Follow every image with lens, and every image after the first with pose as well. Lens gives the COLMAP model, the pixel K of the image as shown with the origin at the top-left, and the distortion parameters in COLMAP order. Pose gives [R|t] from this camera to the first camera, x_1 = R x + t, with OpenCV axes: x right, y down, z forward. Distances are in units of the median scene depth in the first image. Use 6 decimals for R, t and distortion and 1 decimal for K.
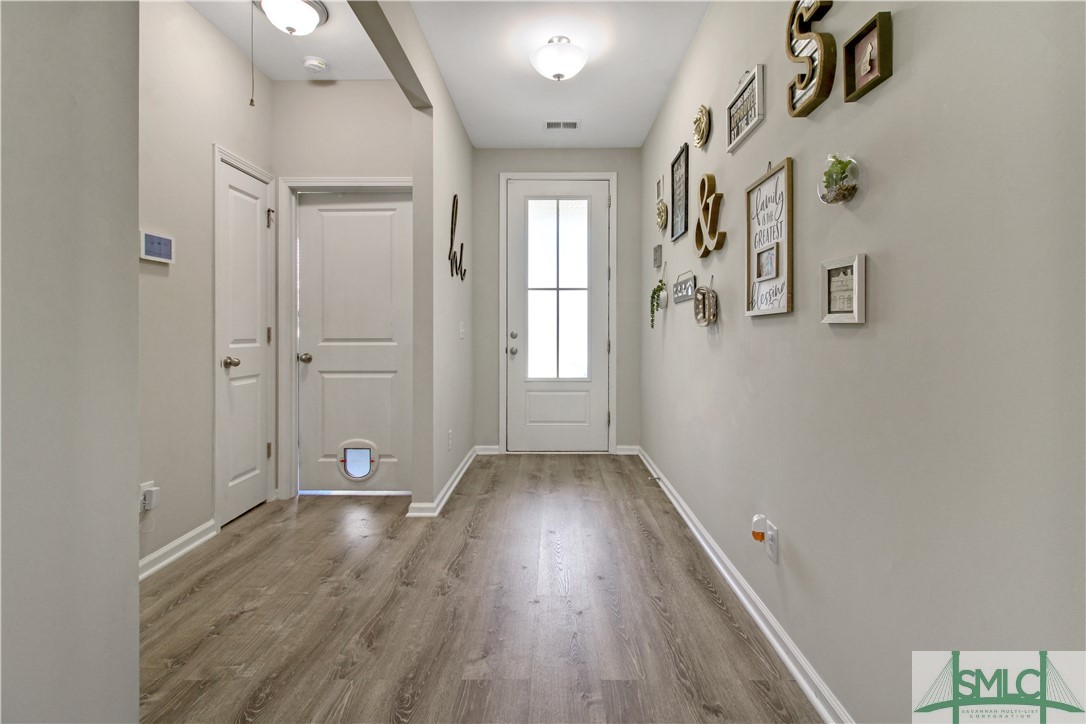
lens RADIAL K [[491.1, 0, 537.4], [0, 491.1, 331.0], [0, 0, 1]] dist [0.000251, -0.000203]
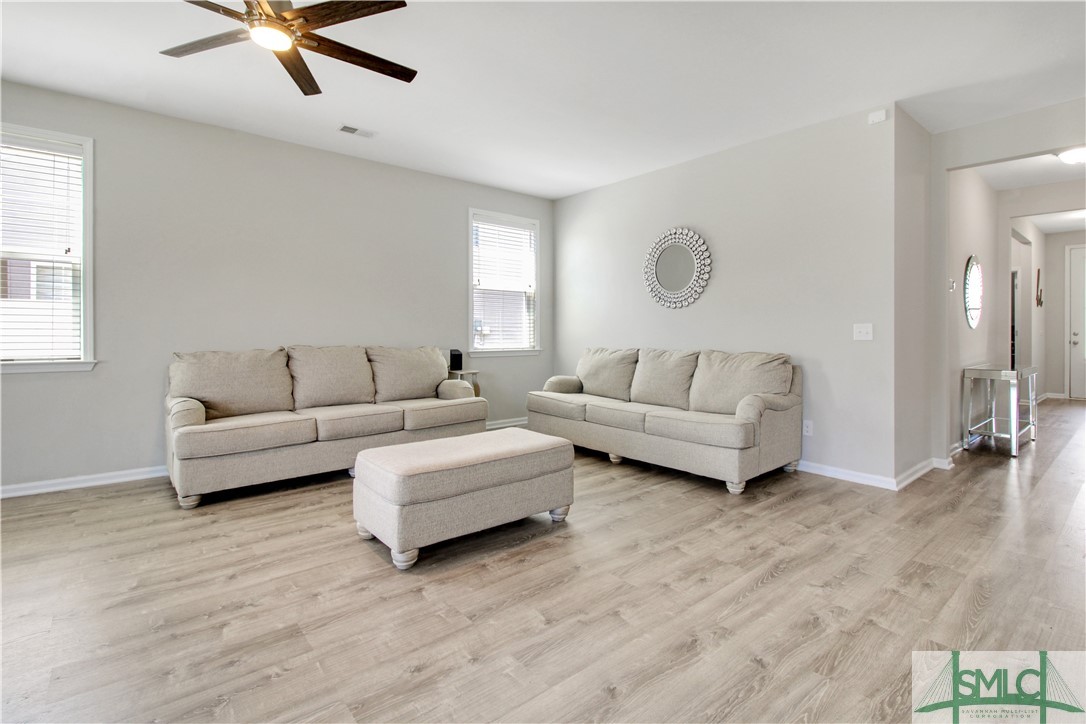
lens RADIAL K [[511.8, 0, 548.4], [0, 511.8, 328.6], [0, 0, 1]] dist [-0.000488, -0.007208]
pose [[0.664724, 0.001894, -0.747087, 0.057825], [-0.001282, 0.999998, 0.001395, -0.011125], [0.747088, 0.000030, 0.664725, -1.714545]]
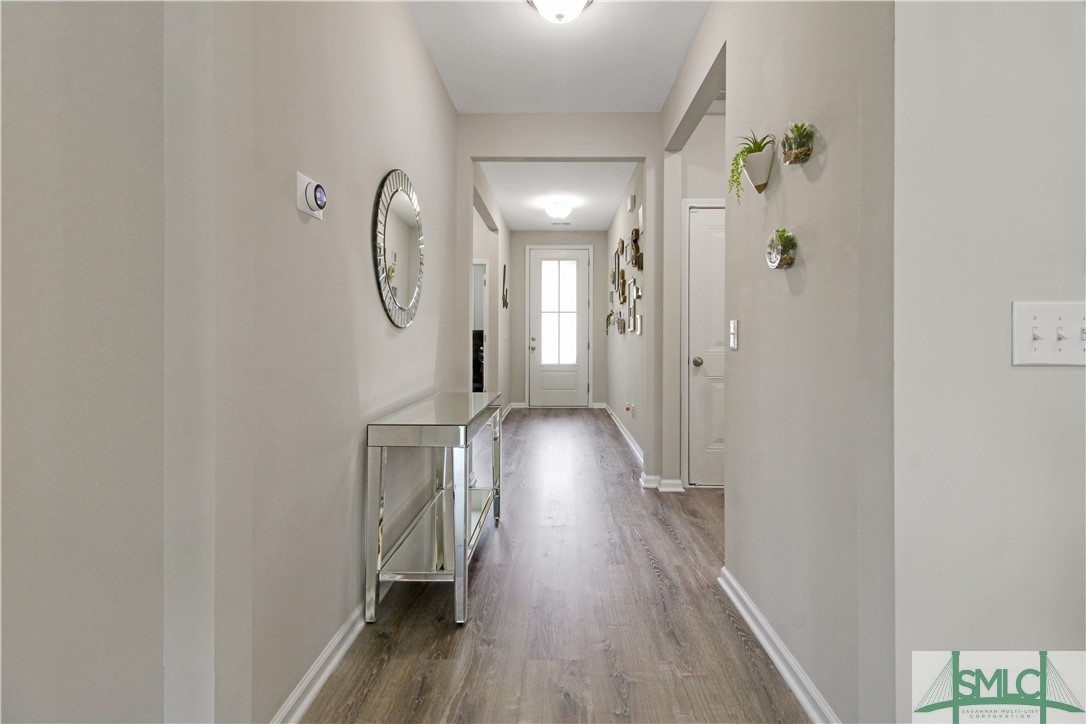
lens RADIAL K [[491.4, 0, 543.4], [0, 491.4, 338.3], [0, 0, 1]] dist [-0.000068, -0.000338]
pose [[0.999998, 0.001494, 0.001104, -0.014912], [-0.001500, 0.999988, 0.004702, -0.001772], [-0.001097, -0.004704, 0.999988, -0.733729]]
